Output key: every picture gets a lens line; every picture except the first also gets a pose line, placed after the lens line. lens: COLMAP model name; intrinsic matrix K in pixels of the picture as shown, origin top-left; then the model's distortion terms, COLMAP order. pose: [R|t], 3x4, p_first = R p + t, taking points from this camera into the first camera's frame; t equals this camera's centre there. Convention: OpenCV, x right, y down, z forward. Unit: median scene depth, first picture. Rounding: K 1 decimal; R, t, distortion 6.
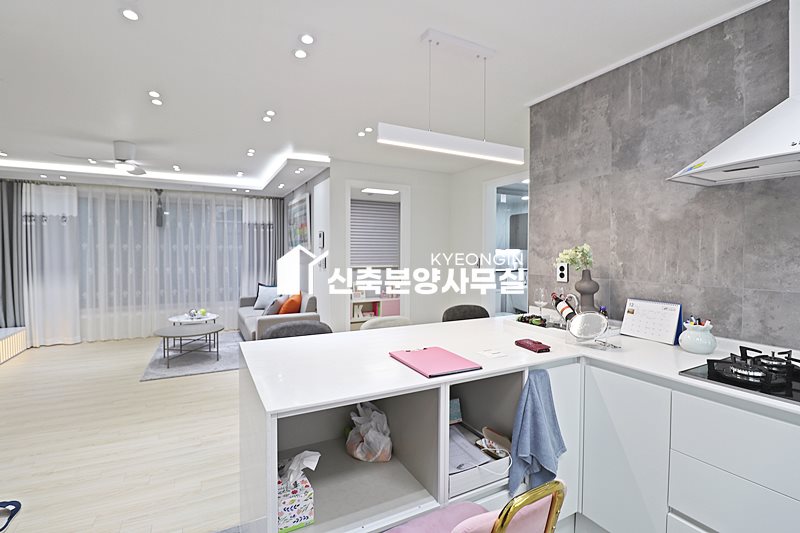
lens RADIAL K [[369.5, 0, 400.2], [0, 369.5, 258.0], [0, 0, 1]] dist [-0.003694, -0.011552]
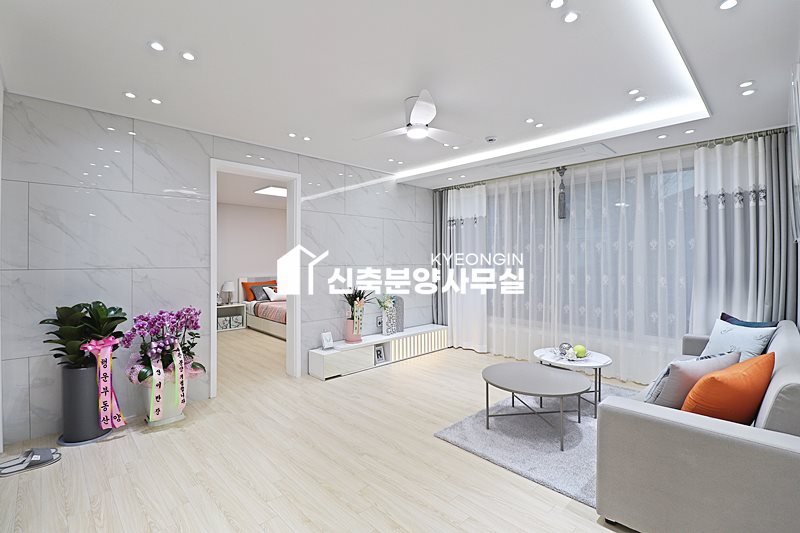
lens RADIAL K [[369.5, 0, 397.3], [0, 369.5, 258.6], [0, 0, 1]] dist [-0.003694, -0.011552]
pose [[0.270895, -0.007526, -0.962580, -0.037584], [-0.013032, 0.999849, -0.011484, 0.007514], [0.962521, 0.015655, 0.270756, 0.528466]]
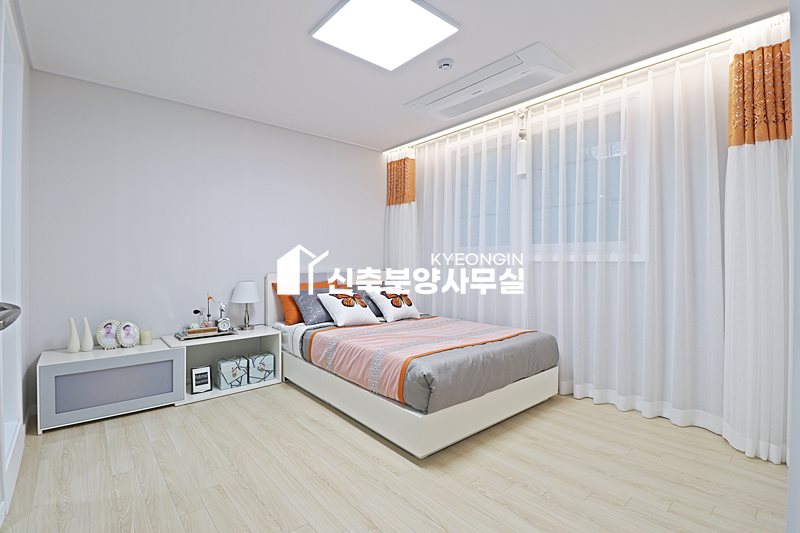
lens RADIAL K [[369.5, 0, 397.7], [0, 369.5, 262.5], [0, 0, 1]] dist [-0.003694, -0.011552]
pose [[0.215171, 0.000985, -0.976576, -0.806205], [-0.019195, 0.999811, -0.003221, 0.047288], [0.976388, 0.019438, 0.215150, 0.422543]]
